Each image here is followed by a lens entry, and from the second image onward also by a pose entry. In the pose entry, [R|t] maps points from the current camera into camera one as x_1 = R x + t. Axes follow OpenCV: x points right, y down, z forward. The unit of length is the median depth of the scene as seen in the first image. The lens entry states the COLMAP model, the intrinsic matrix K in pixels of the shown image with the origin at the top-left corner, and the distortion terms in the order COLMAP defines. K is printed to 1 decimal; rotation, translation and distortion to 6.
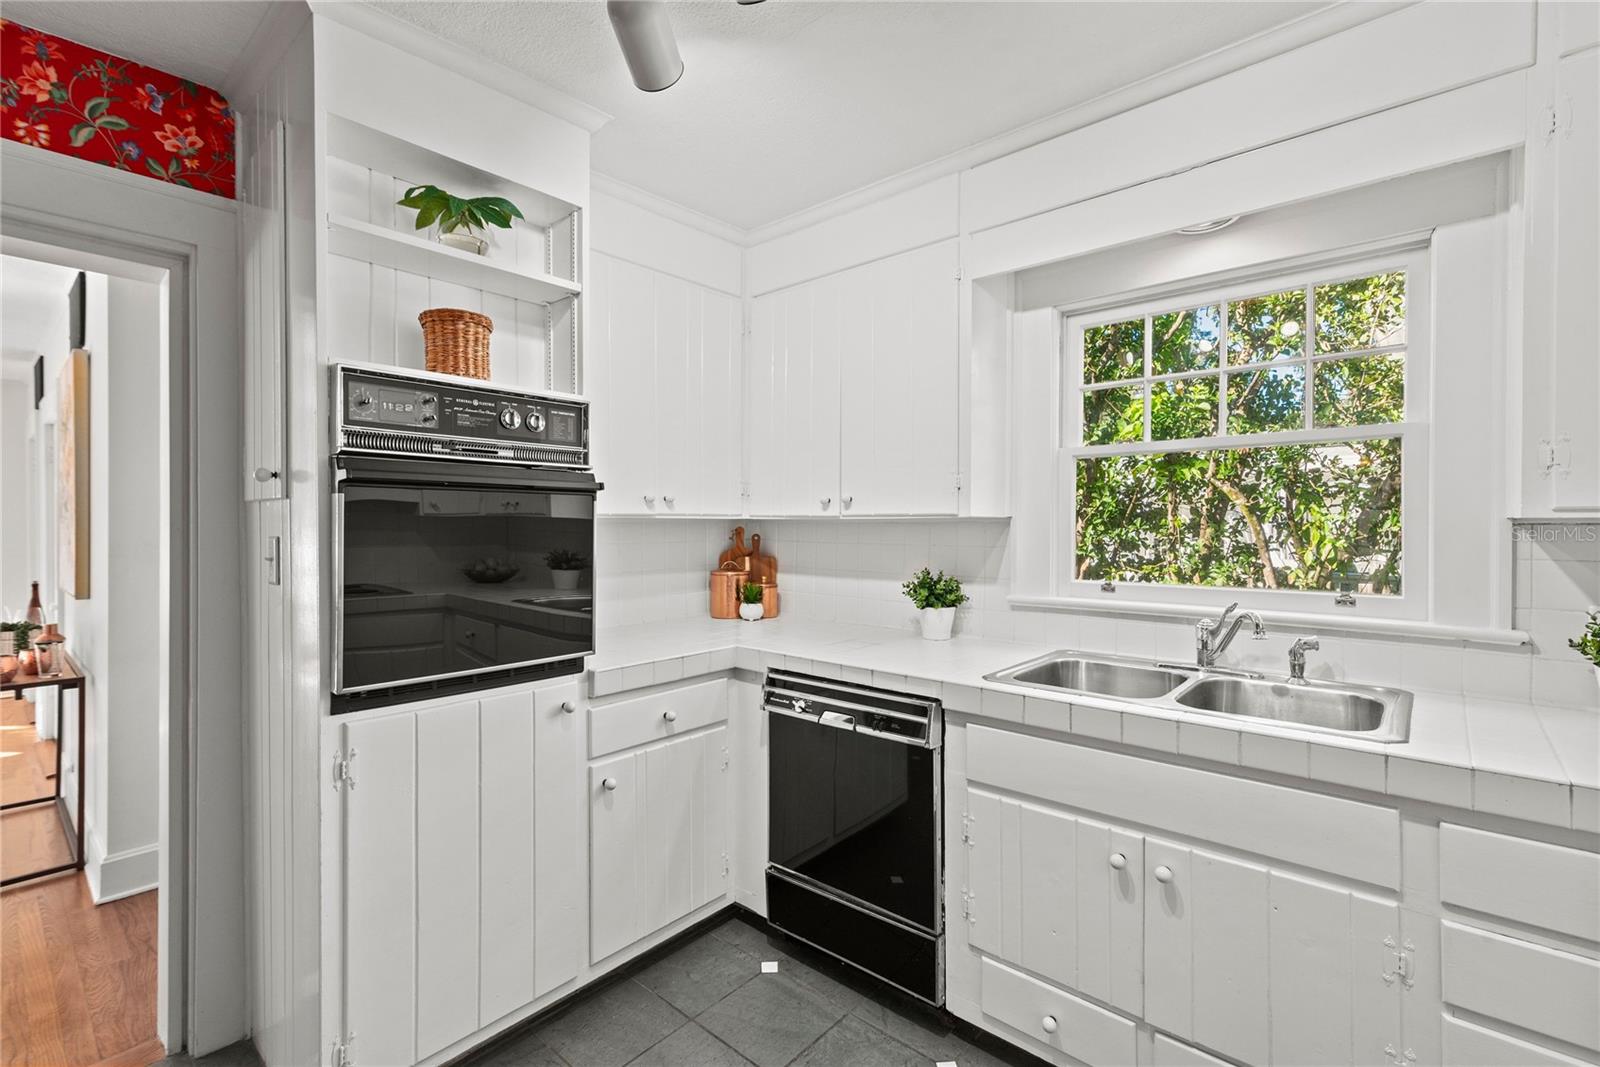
lens RADIAL K [[722.1, 0, 805.7], [0, 722.1, 528.2], [0, 0, 1]] dist [0.013320, -0.000391]
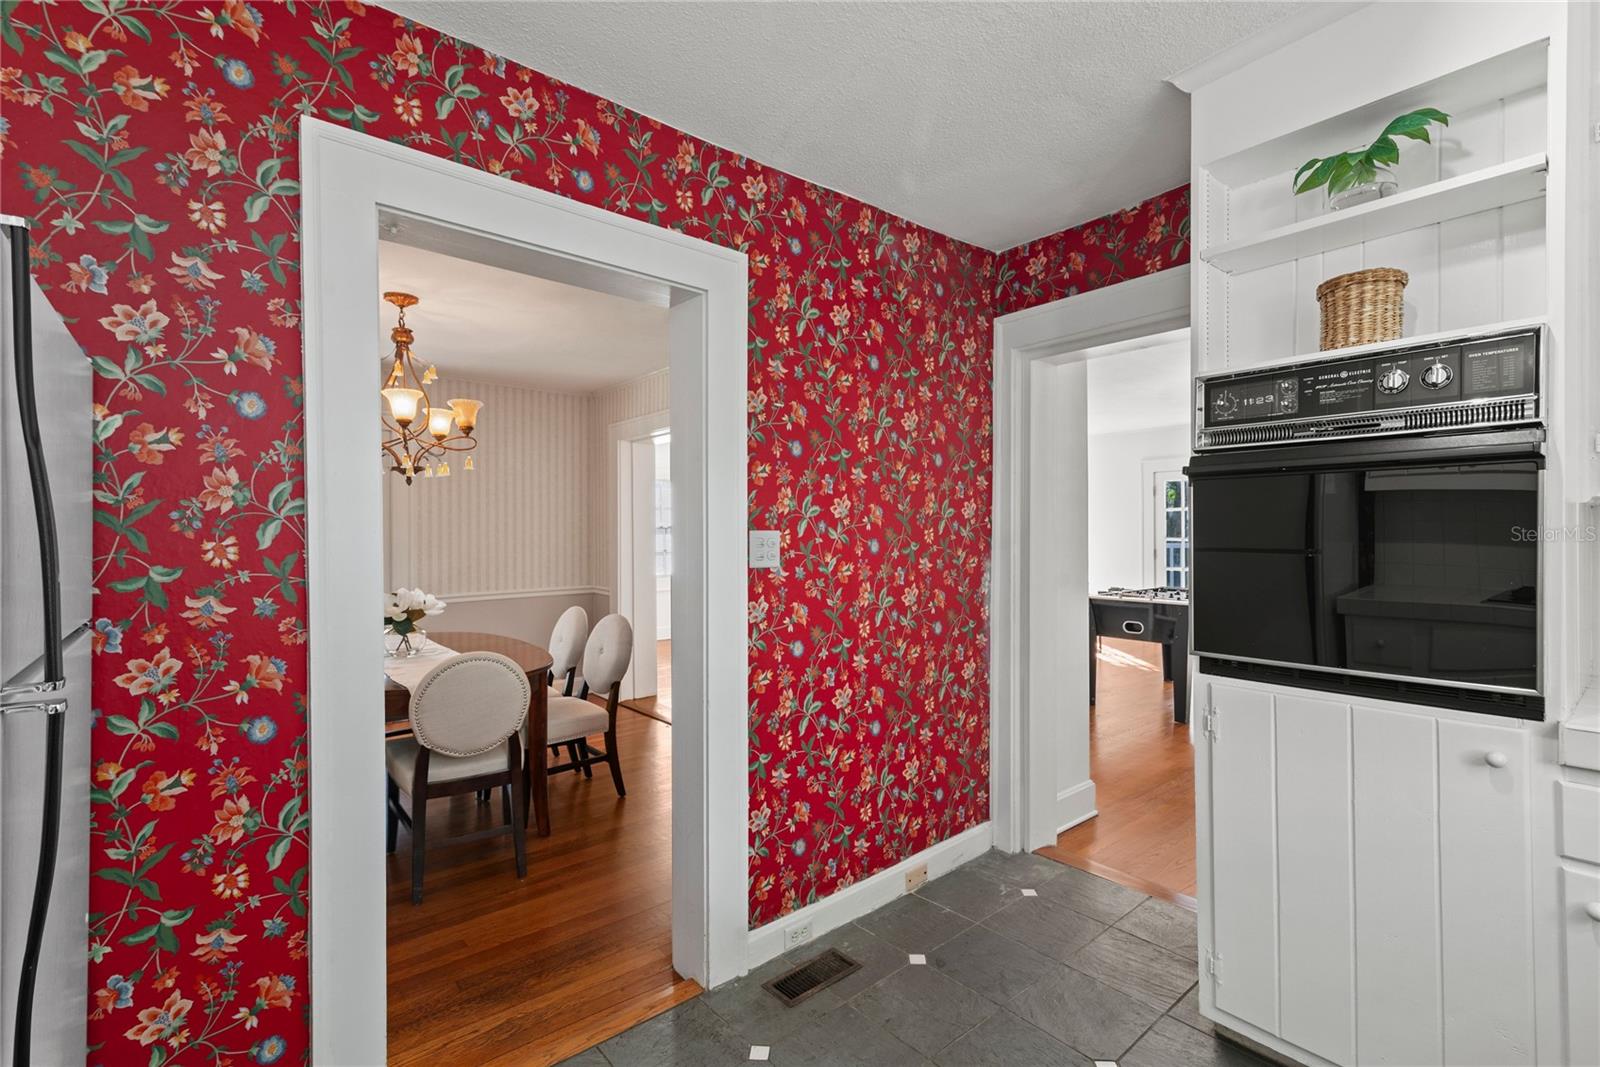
lens RADIAL K [[722.1, 0, 807.2], [0, 722.1, 530.1], [0, 0, 1]] dist [0.013320, -0.000391]
pose [[-0.158319, -0.001903, -0.987386, 0.488885], [0.000117, 0.999998, -0.001946, 0.020465], [0.987388, -0.000424, -0.158319, 0.429843]]
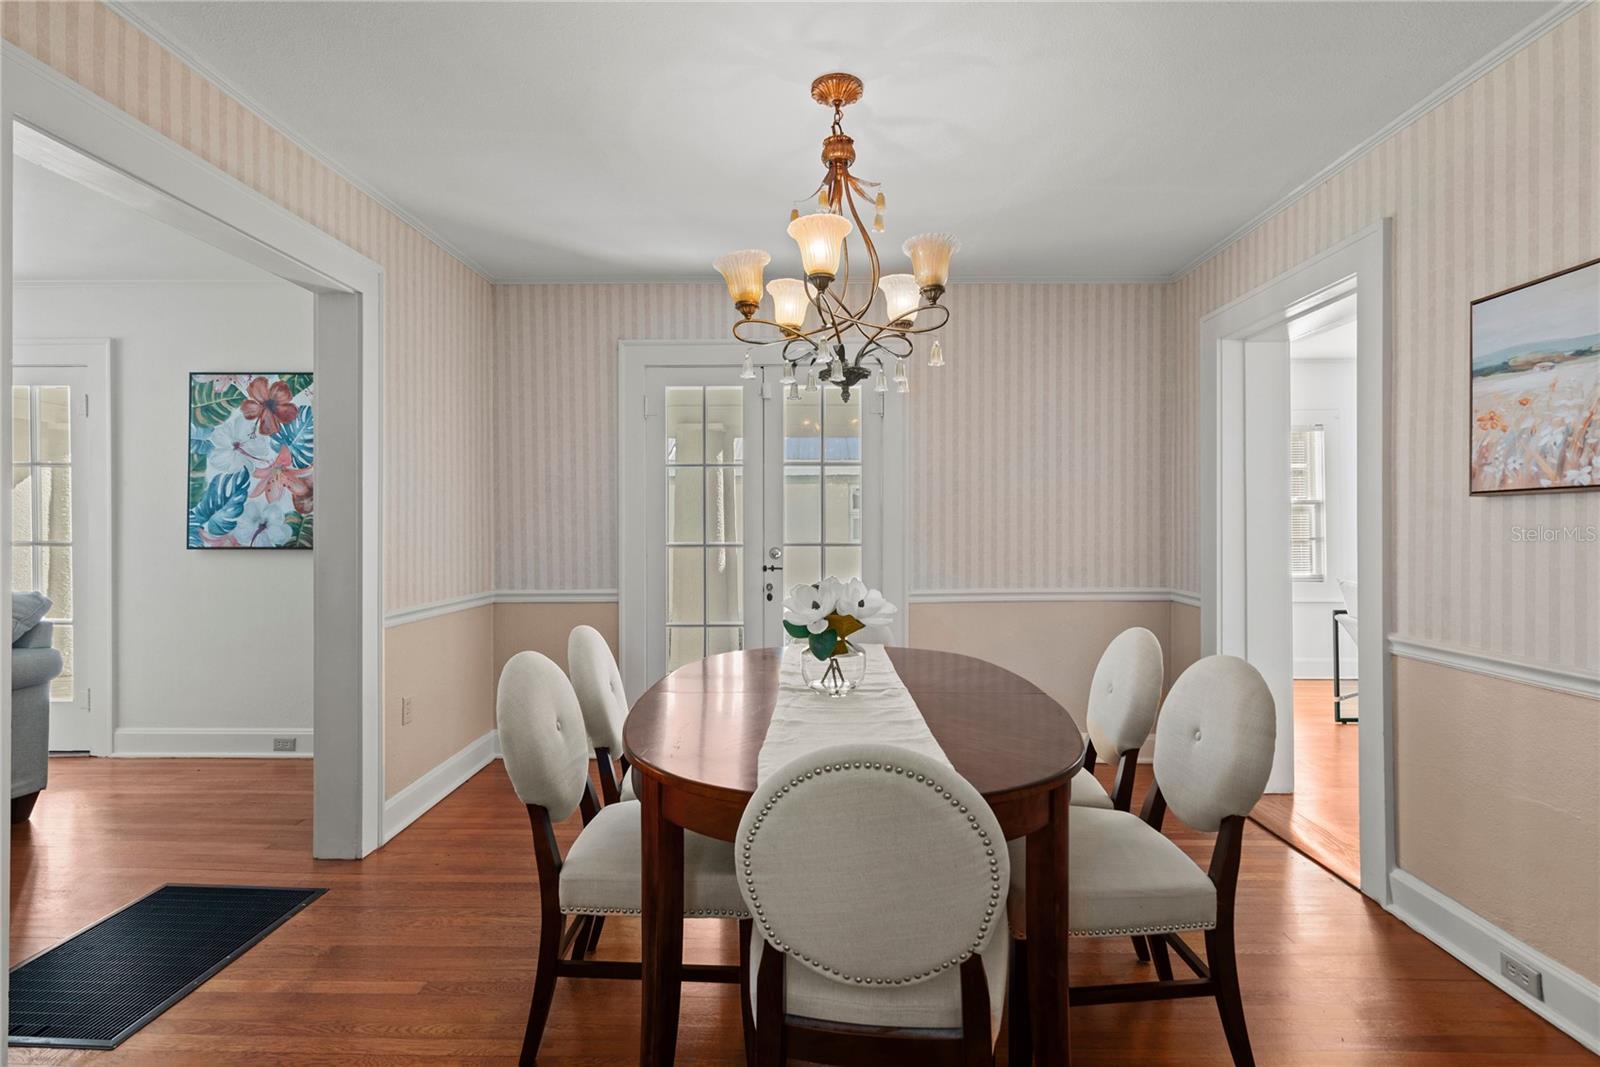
lens RADIAL K [[807.6, 0, 795.8], [0, 807.6, 518.8], [0, 0, 1]] dist [0.002452, 0.000097]
pose [[-0.768564, -0.004987, -0.639754, -0.361164], [-0.003212, 0.999987, -0.003937, 0.084170], [0.639765, -0.000971, -0.768570, 0.008740]]
